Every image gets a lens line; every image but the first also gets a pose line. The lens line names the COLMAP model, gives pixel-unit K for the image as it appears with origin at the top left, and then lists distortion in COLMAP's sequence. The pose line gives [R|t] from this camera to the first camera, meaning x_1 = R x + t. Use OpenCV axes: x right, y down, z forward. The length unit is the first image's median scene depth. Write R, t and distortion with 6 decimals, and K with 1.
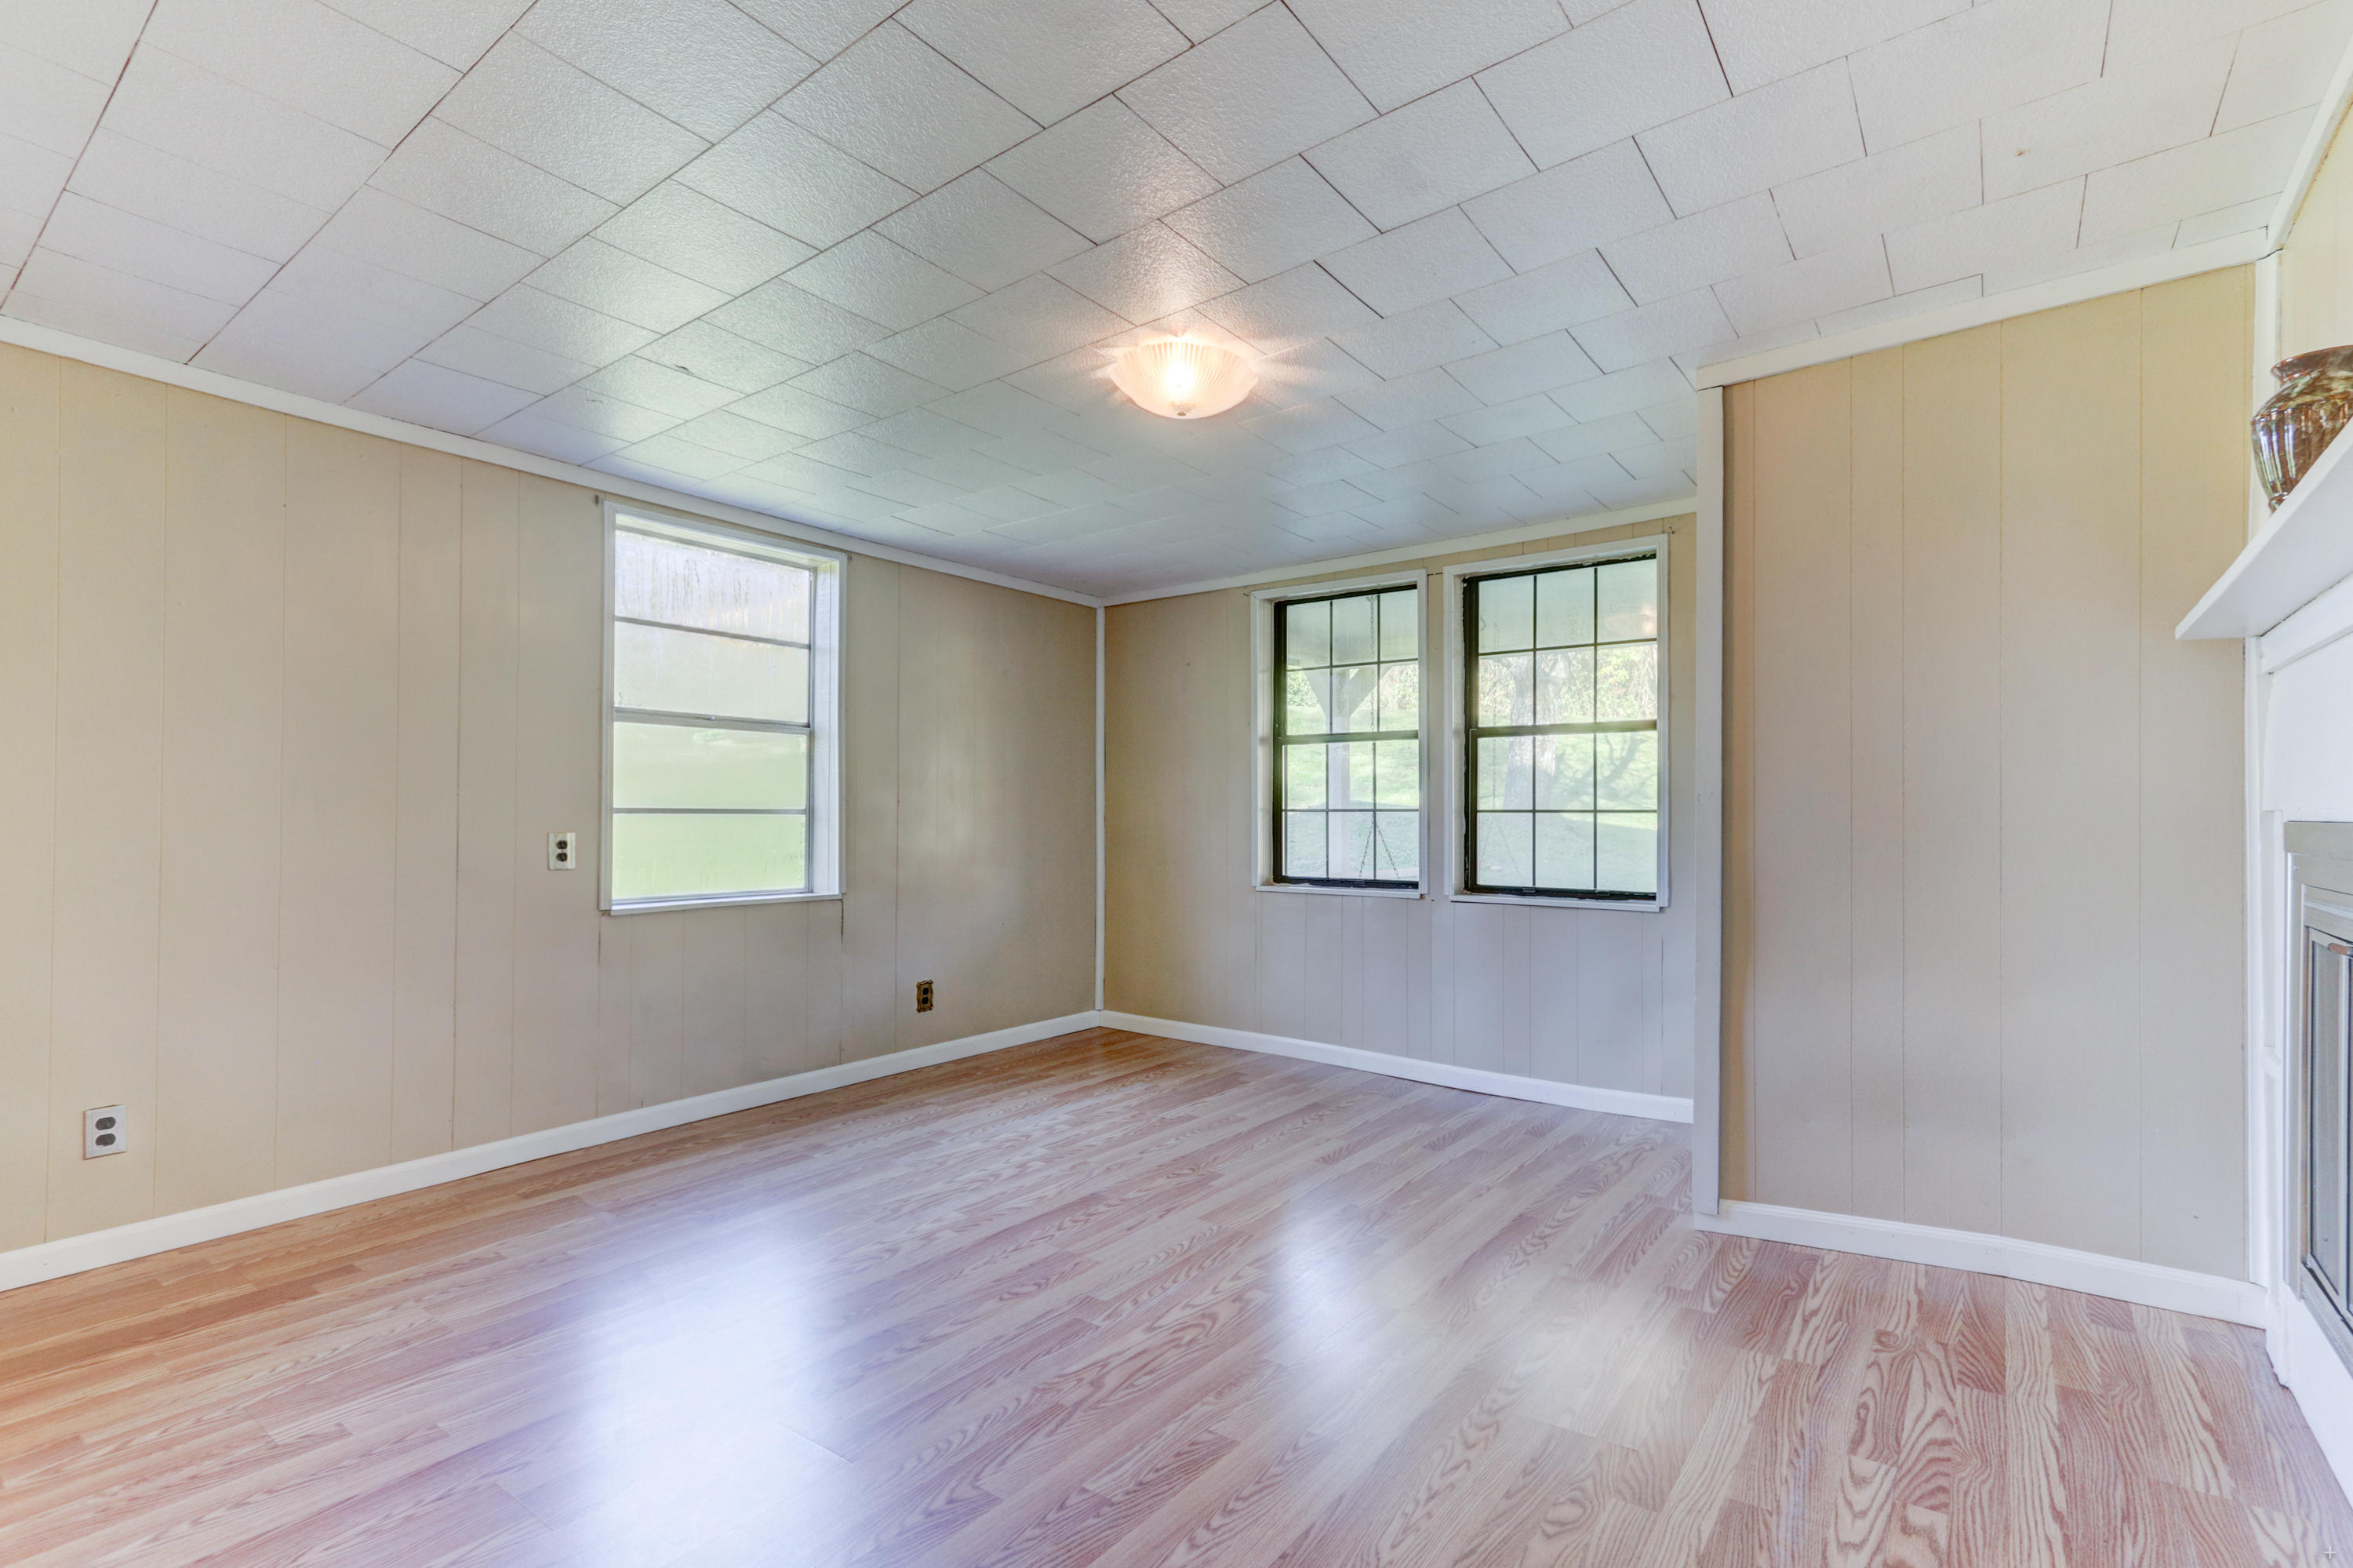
lens RADIAL K [[1067.8, 0, 1191.1], [0, 1067.8, 796.9], [0, 0, 1]] dist [0.005504, 0.001325]
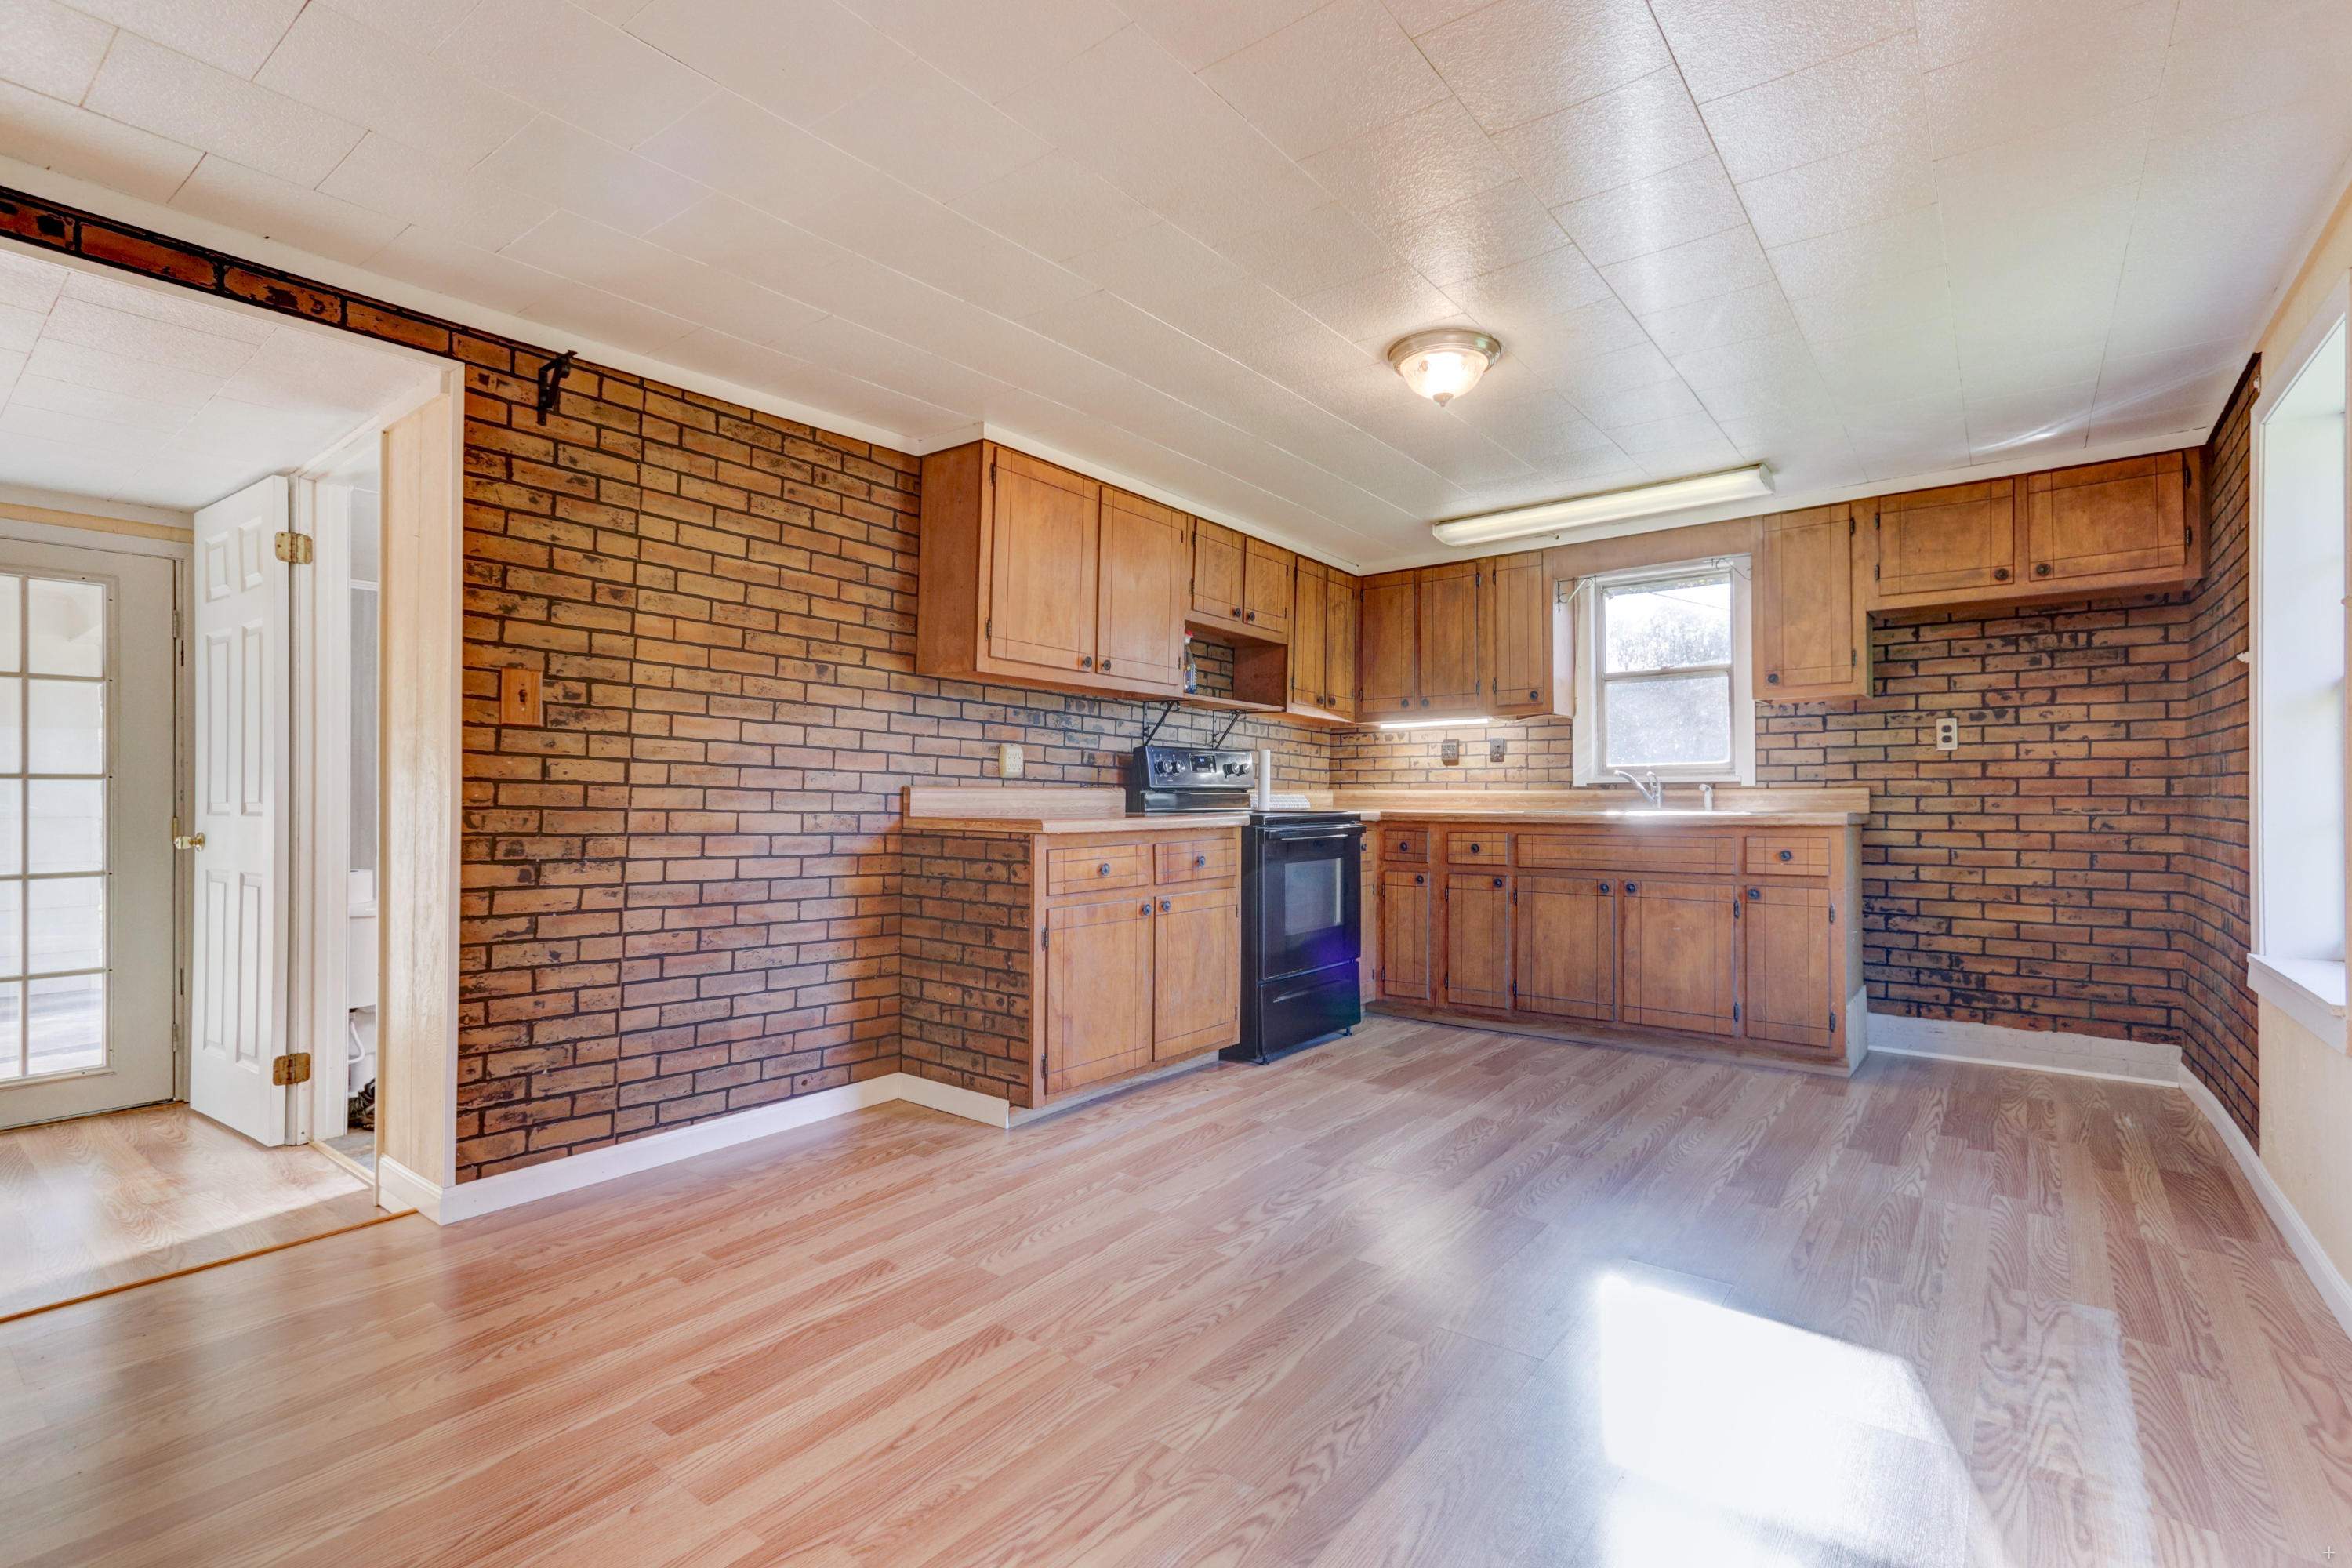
lens RADIAL K [[1067.3, 0, 1179.6], [0, 1067.3, 789.3], [0, 0, 1]] dist [0.005504, 0.001325]
pose [[-0.999583, -0.005298, 0.028398, -0.129594], [-0.005866, 0.999784, -0.019935, 0.045143], [-0.028286, -0.020094, -0.999398, 1.746774]]
